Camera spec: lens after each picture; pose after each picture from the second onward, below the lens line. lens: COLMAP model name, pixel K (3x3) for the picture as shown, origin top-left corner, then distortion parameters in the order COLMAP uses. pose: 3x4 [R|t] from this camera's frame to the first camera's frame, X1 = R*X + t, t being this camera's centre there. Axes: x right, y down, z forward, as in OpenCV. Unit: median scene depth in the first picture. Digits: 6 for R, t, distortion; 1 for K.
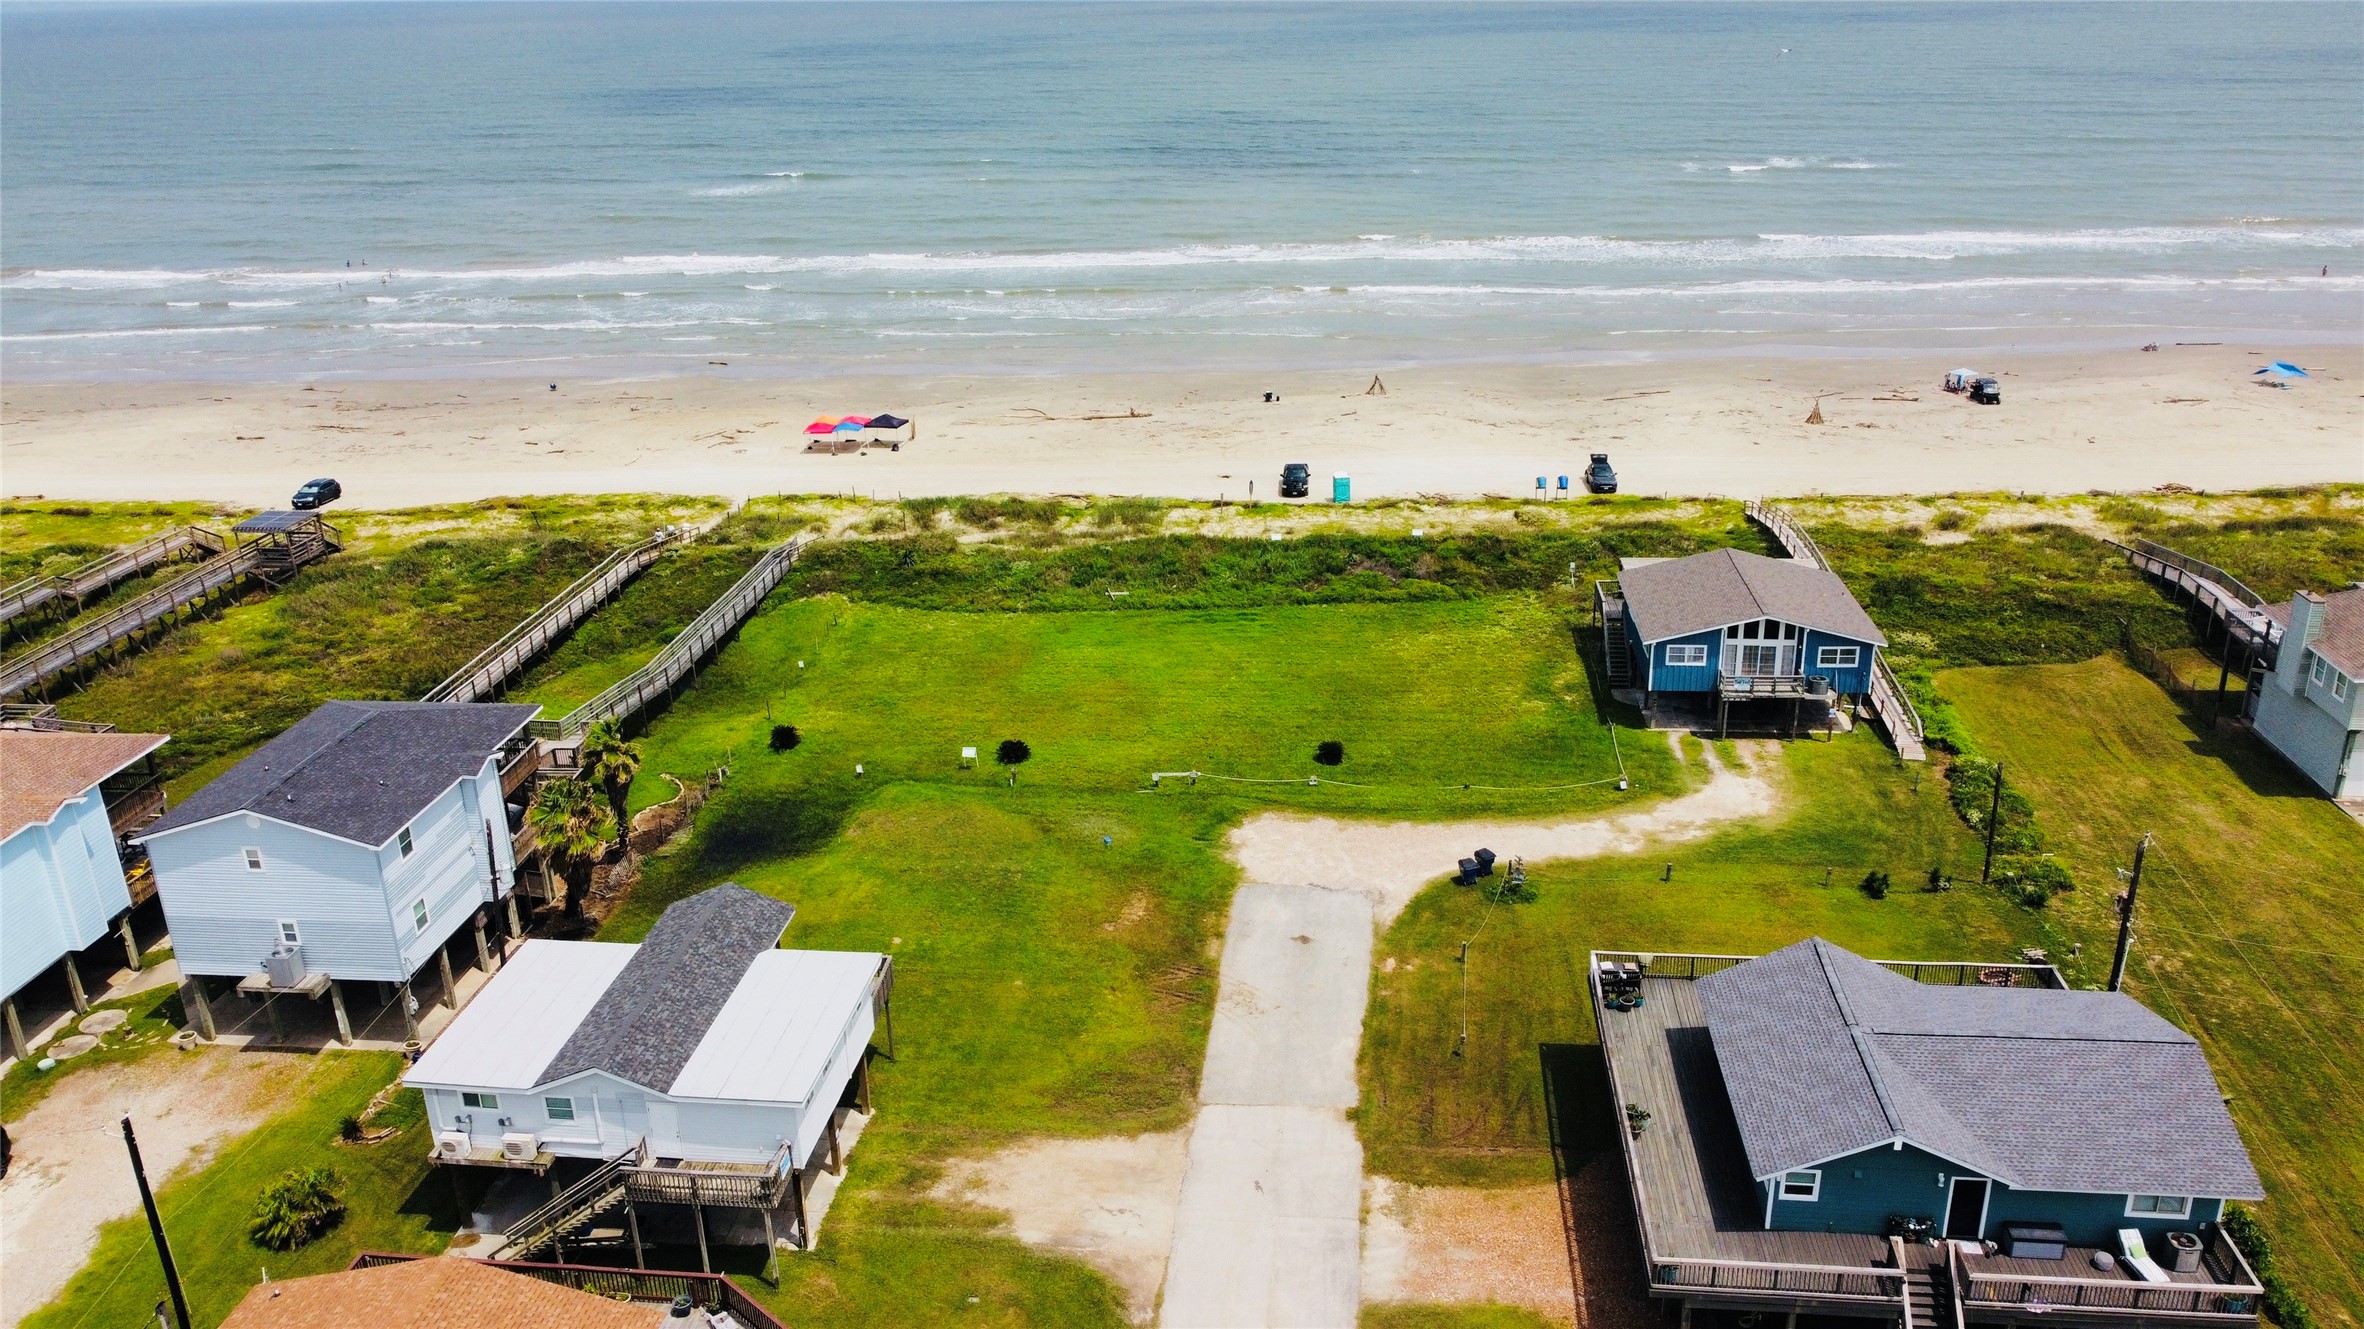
lens RADIAL K [[1776.6, 0, 1182.0], [0, 1776.6, 664.5], [0, 0, 1]] dist [-0.000697, -0.000043]
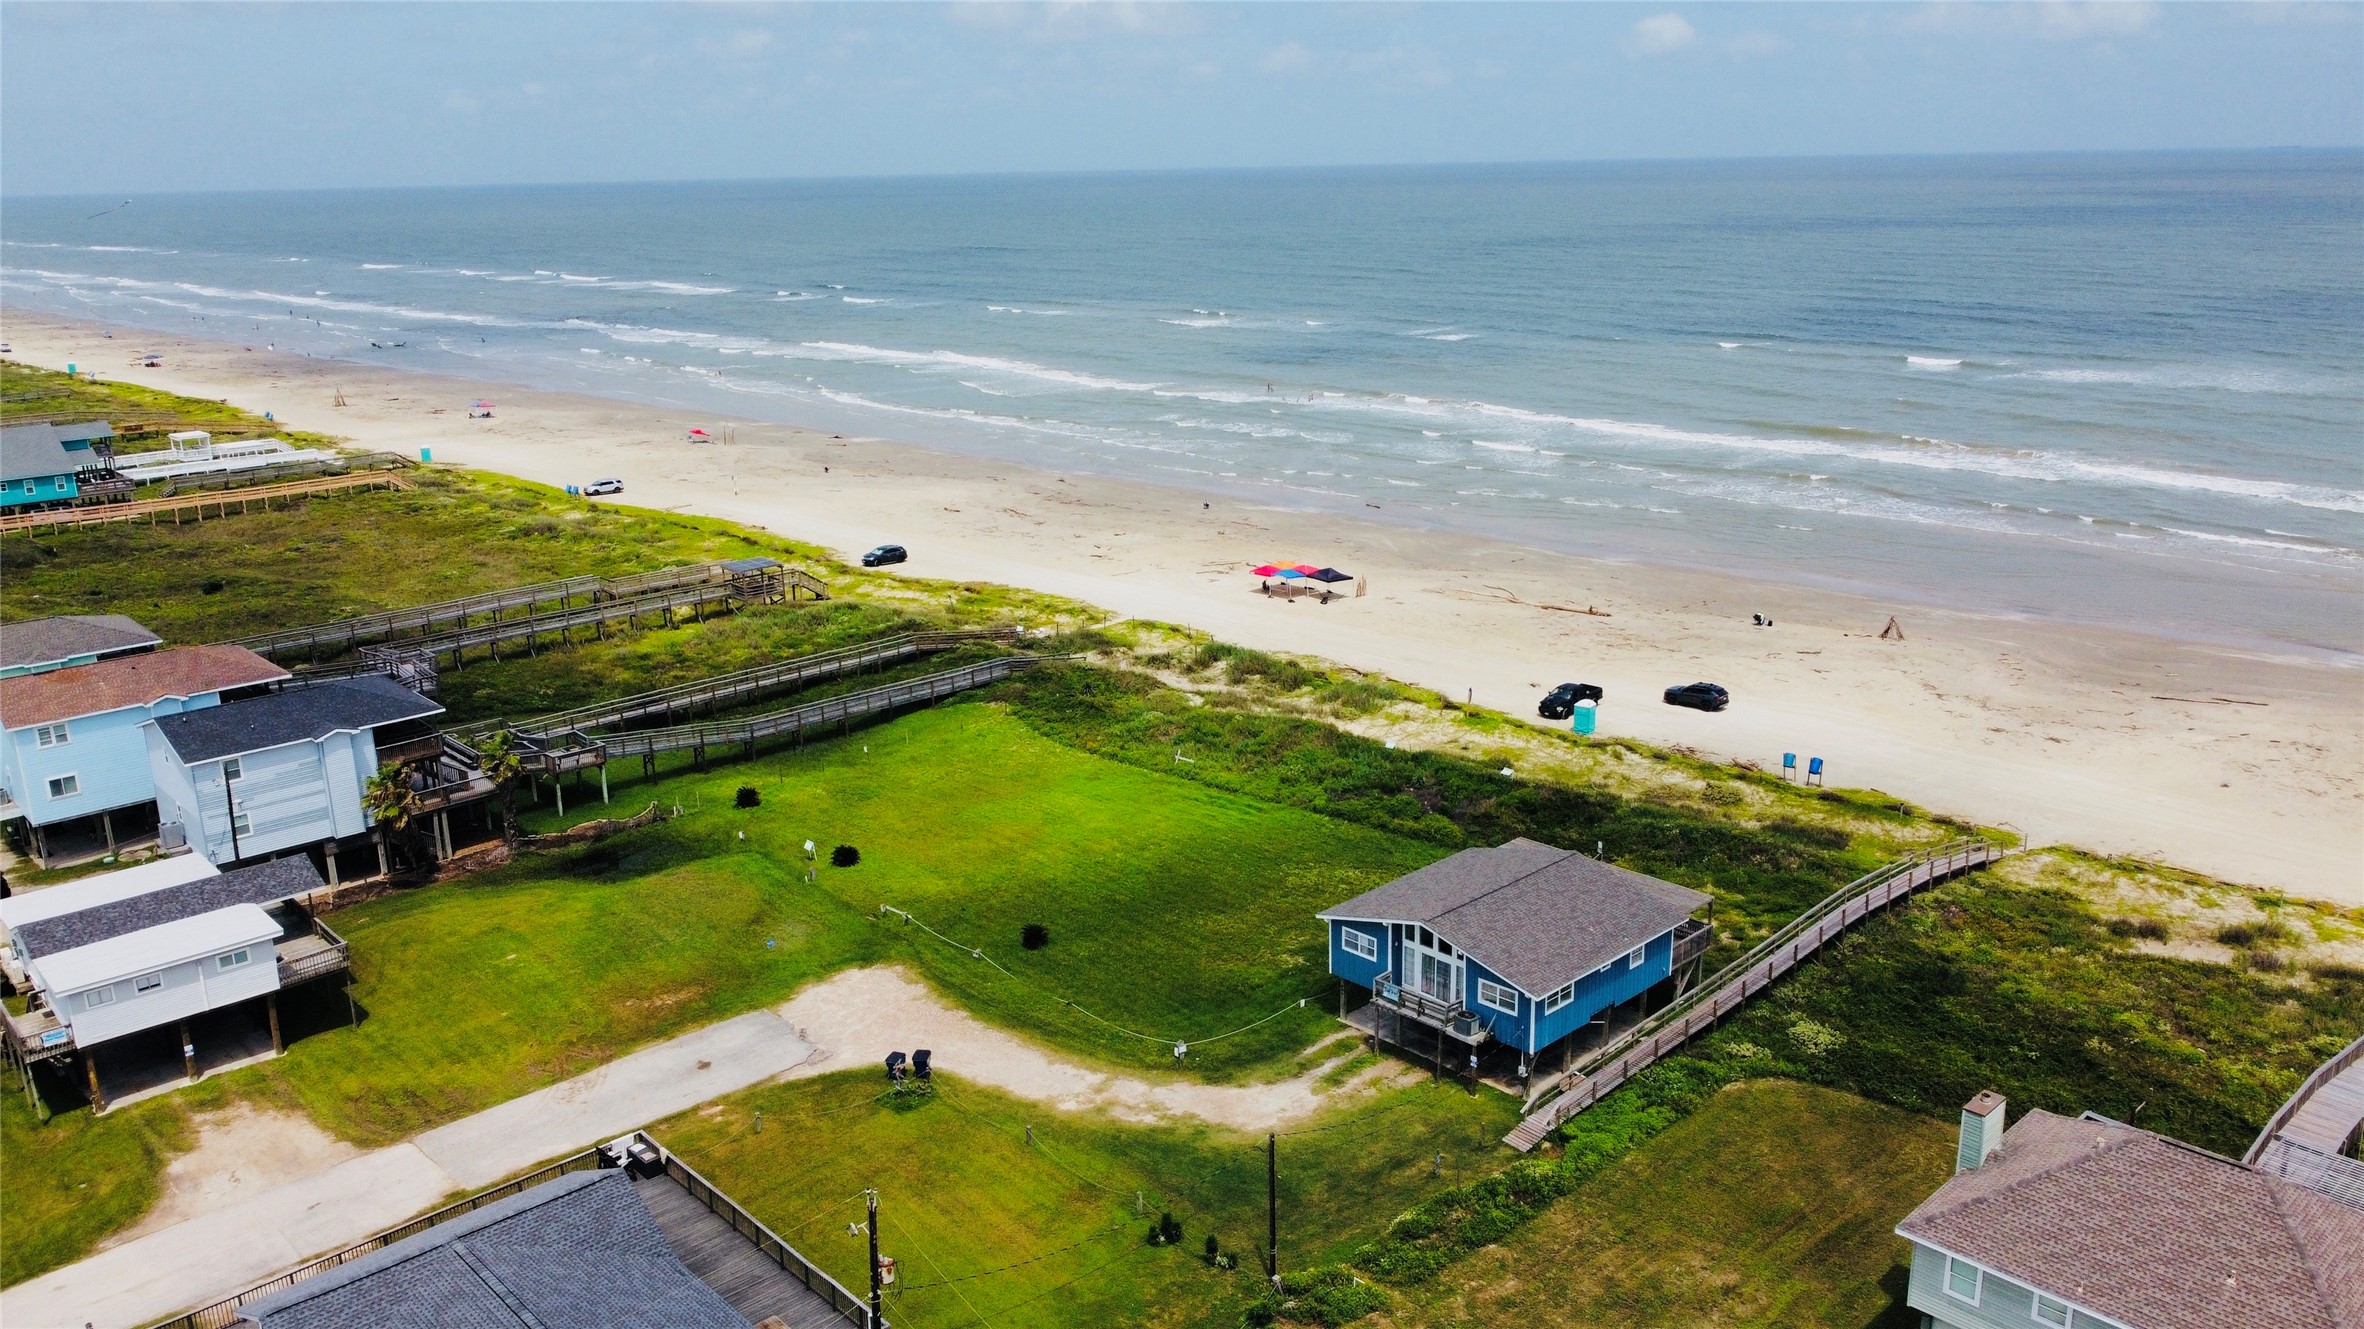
lens RADIAL K [[1776.6, 0, 1182.0], [0, 1776.6, 664.5], [0, 0, 1]] dist [-0.000697, -0.000043]
pose [[0.764513, 0.187756, -0.616659, 0.542081], [-0.237909, 0.971287, 0.000779, -0.087515], [0.599099, 0.146114, 0.787230, 0.188278]]
